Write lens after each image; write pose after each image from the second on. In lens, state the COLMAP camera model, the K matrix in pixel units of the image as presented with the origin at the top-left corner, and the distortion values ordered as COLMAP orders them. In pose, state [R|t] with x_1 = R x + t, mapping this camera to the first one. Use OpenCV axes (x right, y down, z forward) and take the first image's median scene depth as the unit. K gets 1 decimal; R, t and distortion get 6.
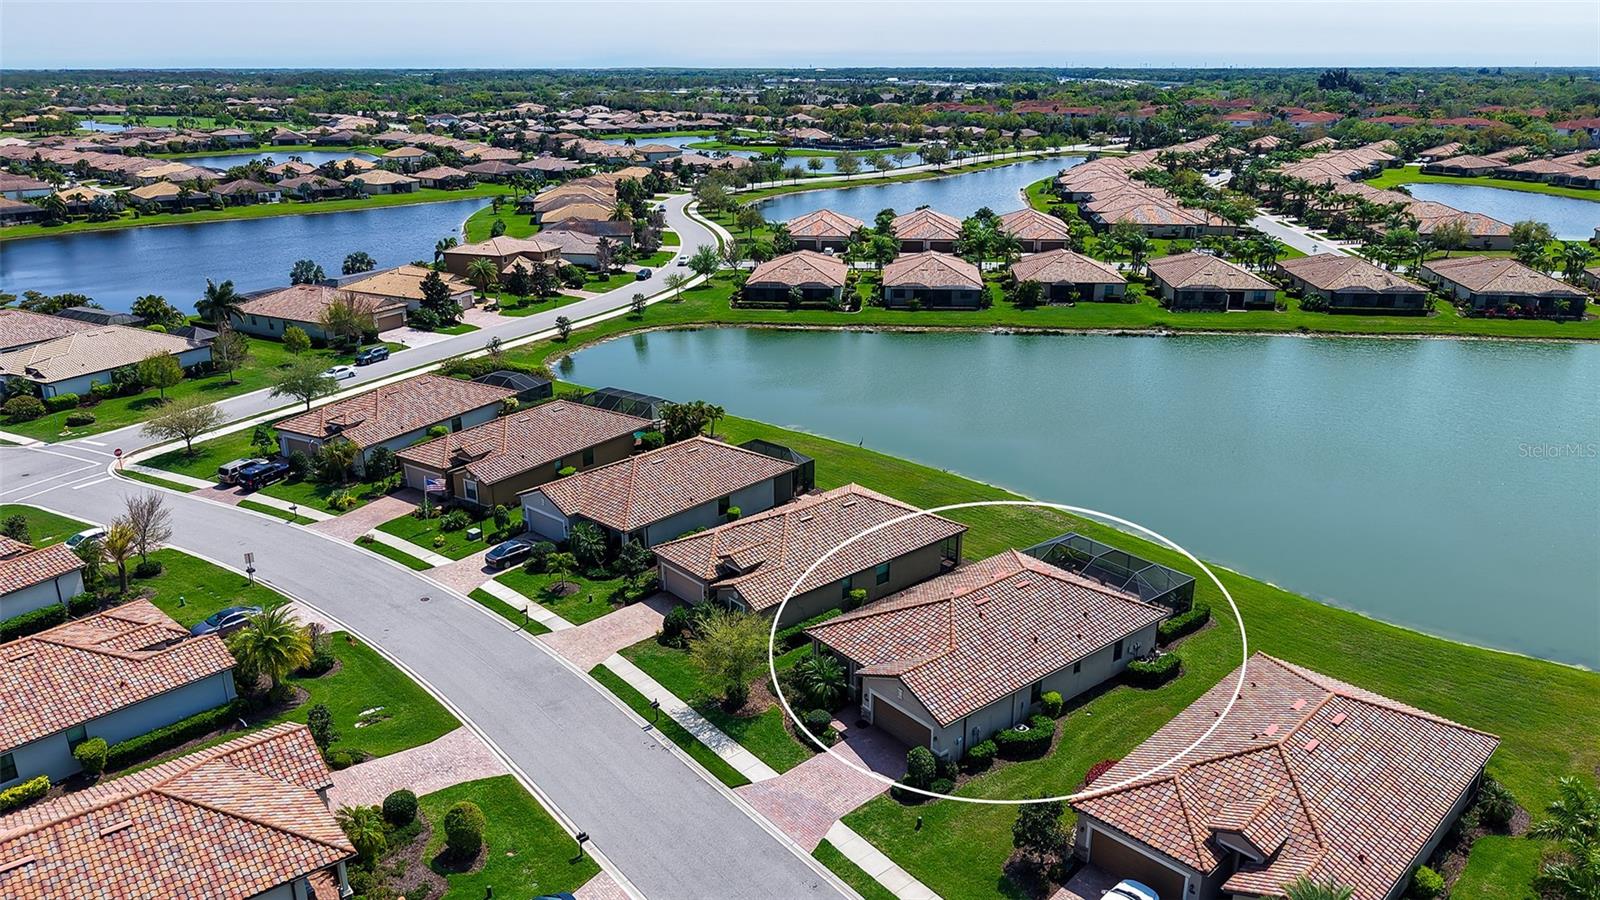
lens RADIAL K [[1061.4, 0, 800.0], [0, 1061.4, 450.0], [0, 0, 1]] dist [0.004377, -0.022997]
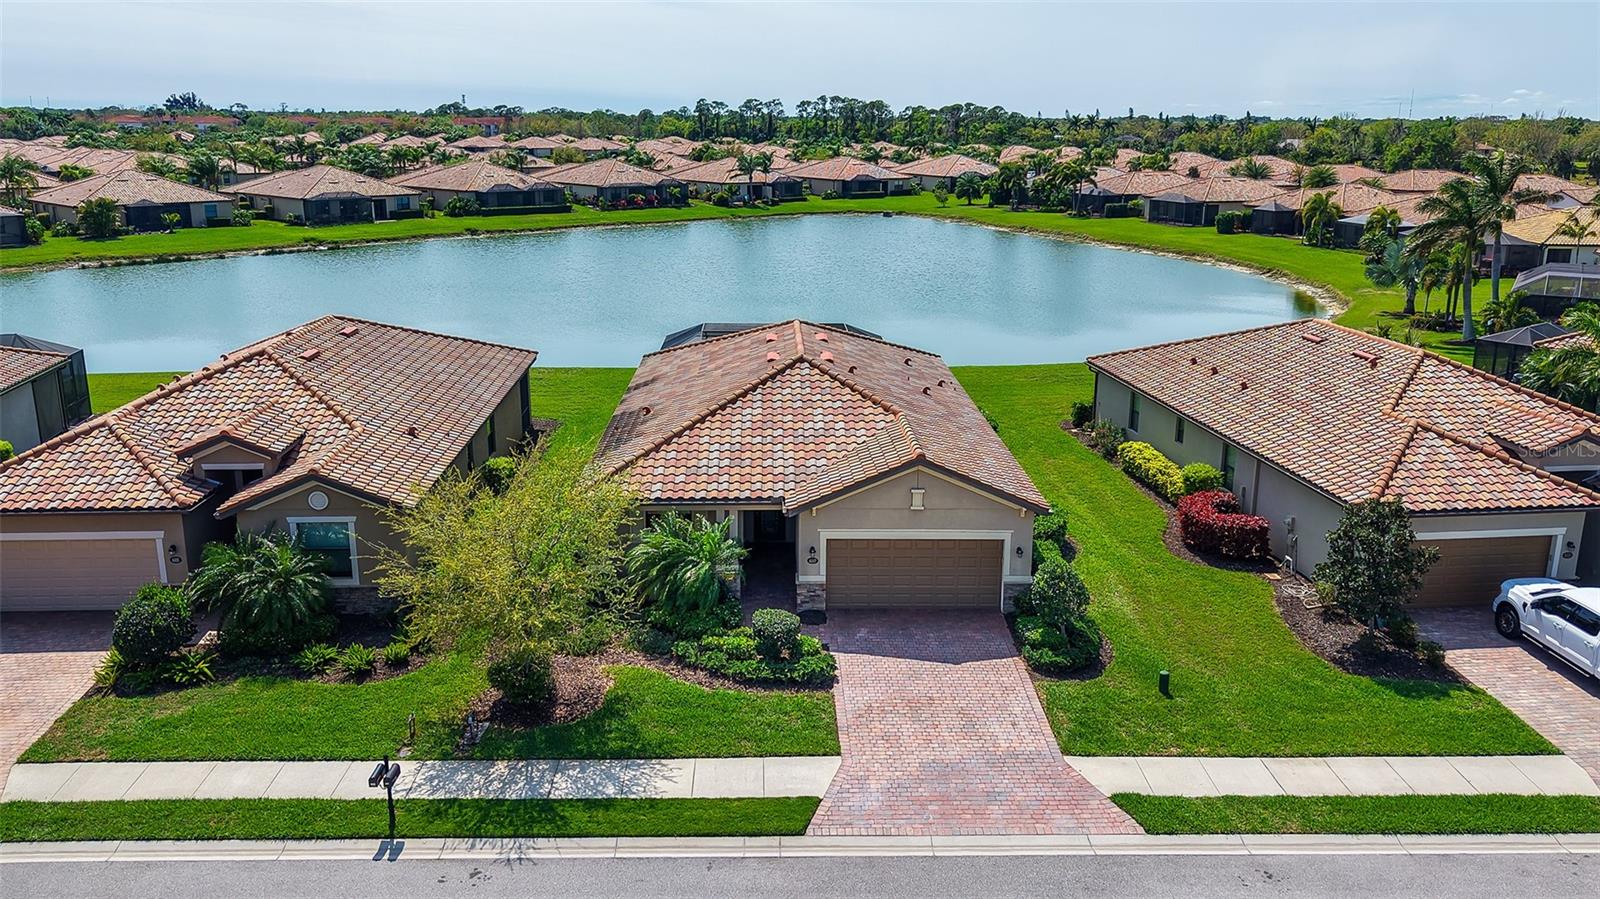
lens RADIAL K [[1215.8, 0, 800.0], [0, 1215.8, 449.5], [0, 0, 1]] dist [0.002966, -0.036600]
pose [[0.633956, -0.216943, 0.742318, -0.308591], [0.250213, 0.965761, 0.068557, 0.148227], [-0.731774, 0.142276, 0.666531, 0.637348]]
